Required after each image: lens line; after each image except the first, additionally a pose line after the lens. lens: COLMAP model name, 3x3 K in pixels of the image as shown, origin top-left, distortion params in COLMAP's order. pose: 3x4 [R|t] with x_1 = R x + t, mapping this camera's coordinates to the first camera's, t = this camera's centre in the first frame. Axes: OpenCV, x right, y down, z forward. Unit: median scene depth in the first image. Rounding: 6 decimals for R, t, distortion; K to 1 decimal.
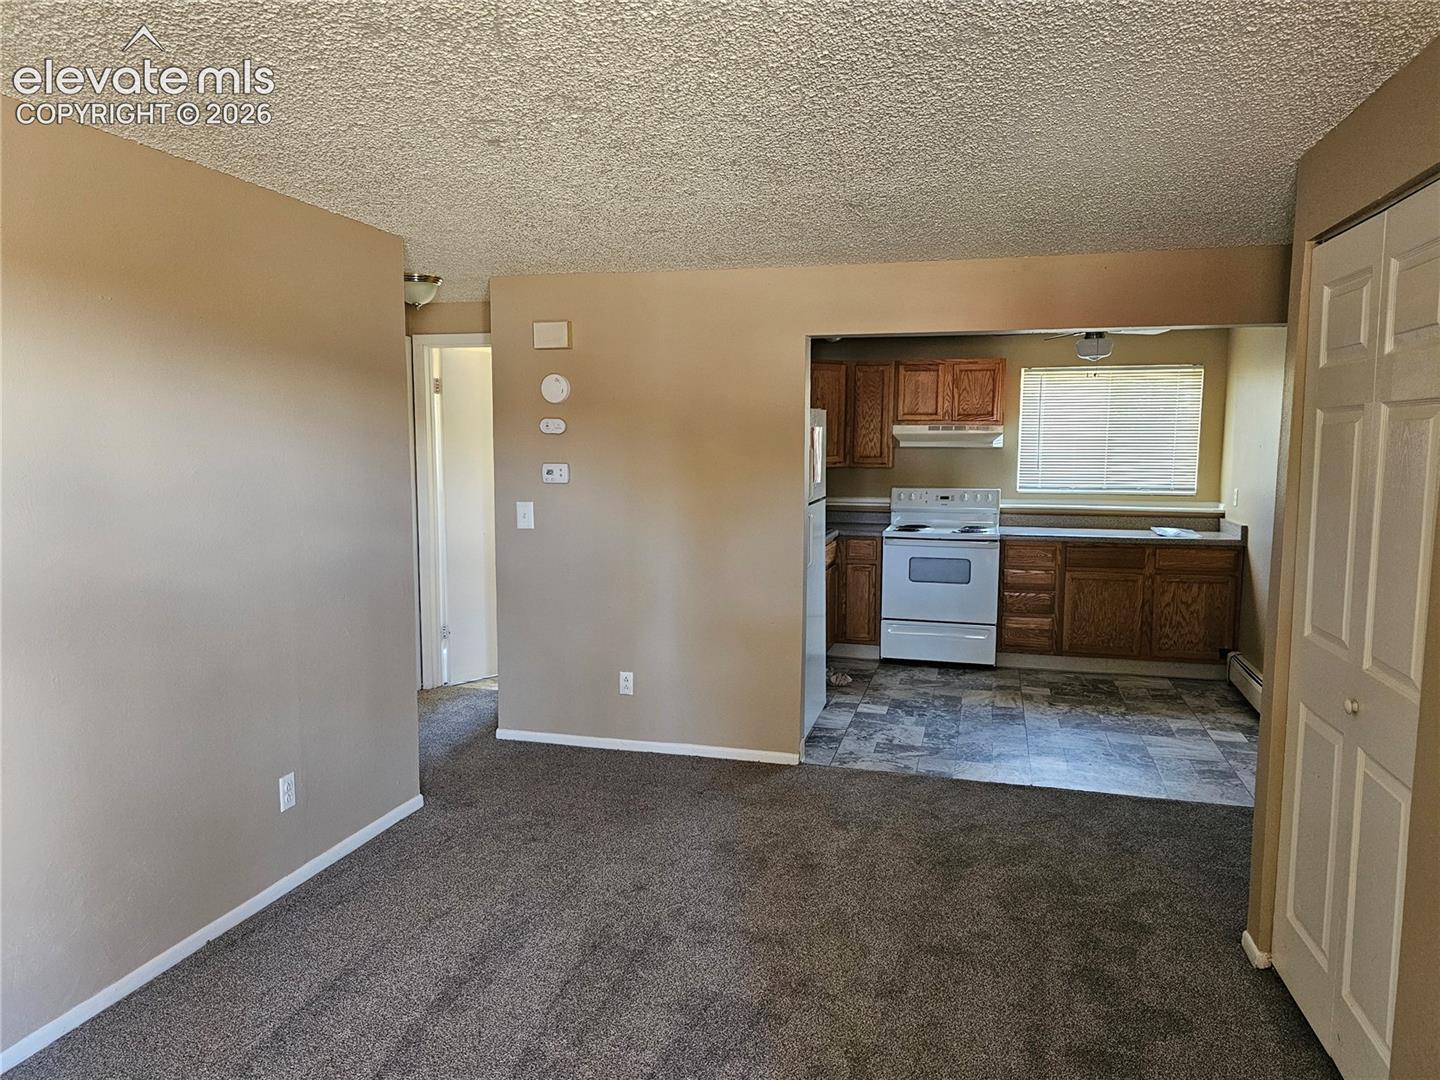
lens RADIAL K [[963.1, 0, 725.3], [0, 963.1, 543.8], [0, 0, 1]] dist [0.029949, -0.007666]
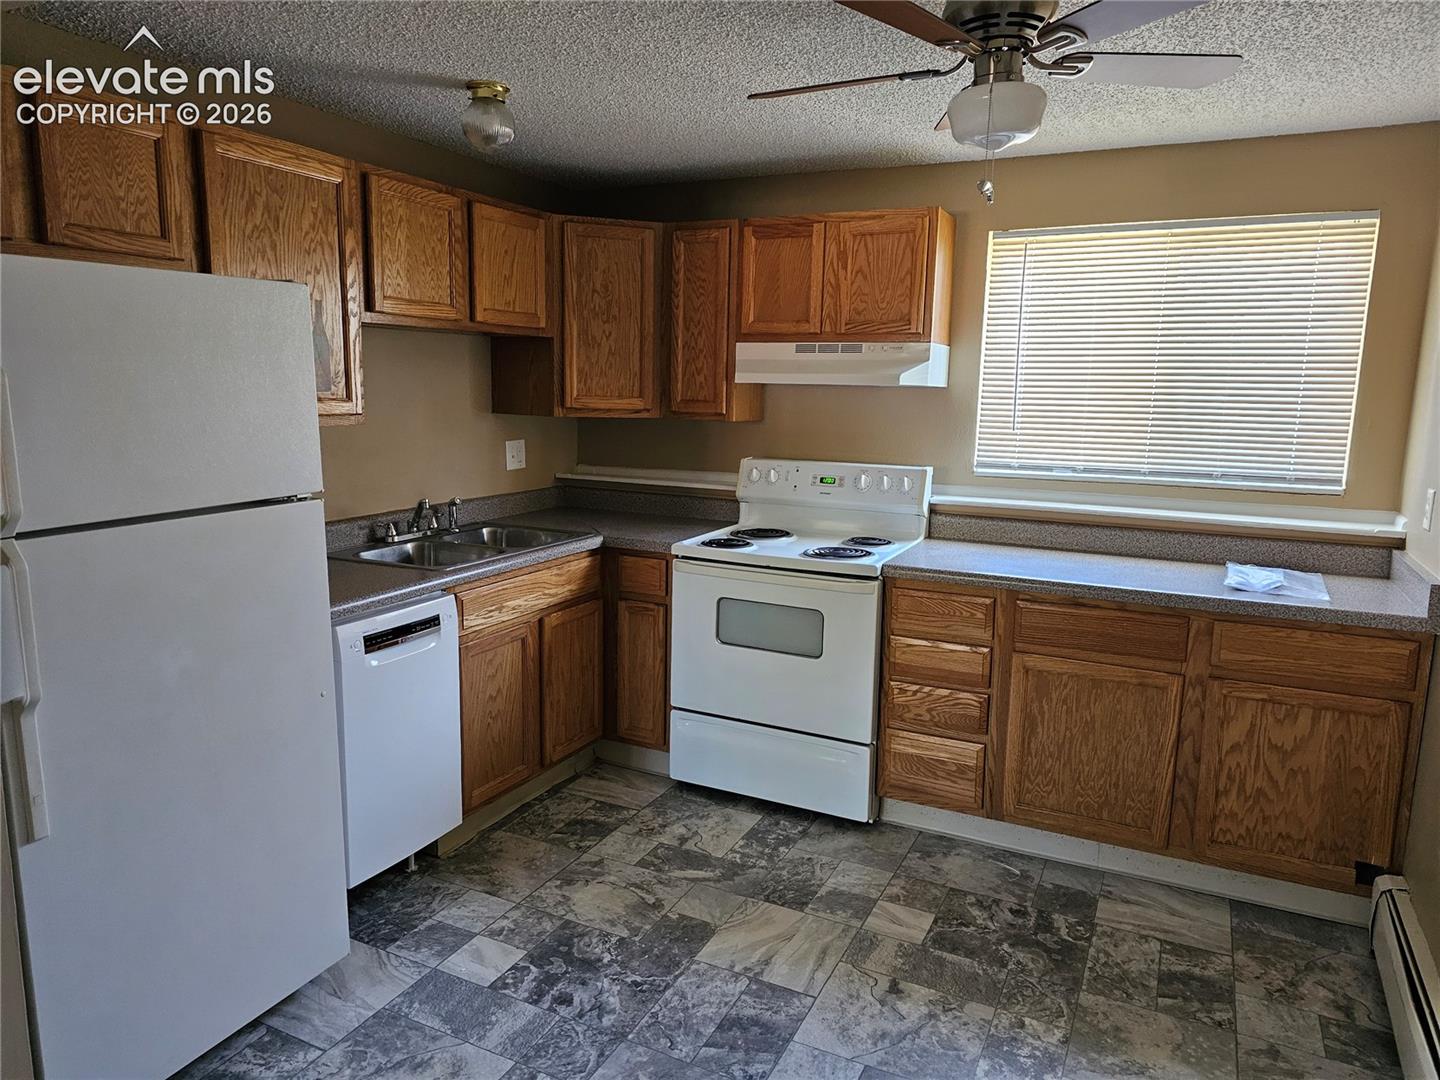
lens RADIAL K [[963.1, 0, 712.0], [0, 963.1, 533.6], [0, 0, 1]] dist [0.029949, -0.007666]
pose [[0.980712, 0.045171, -0.190166, 0.291434], [-0.034248, 0.997590, 0.060340, -0.052279], [0.192434, -0.052663, 0.979896, 0.504376]]
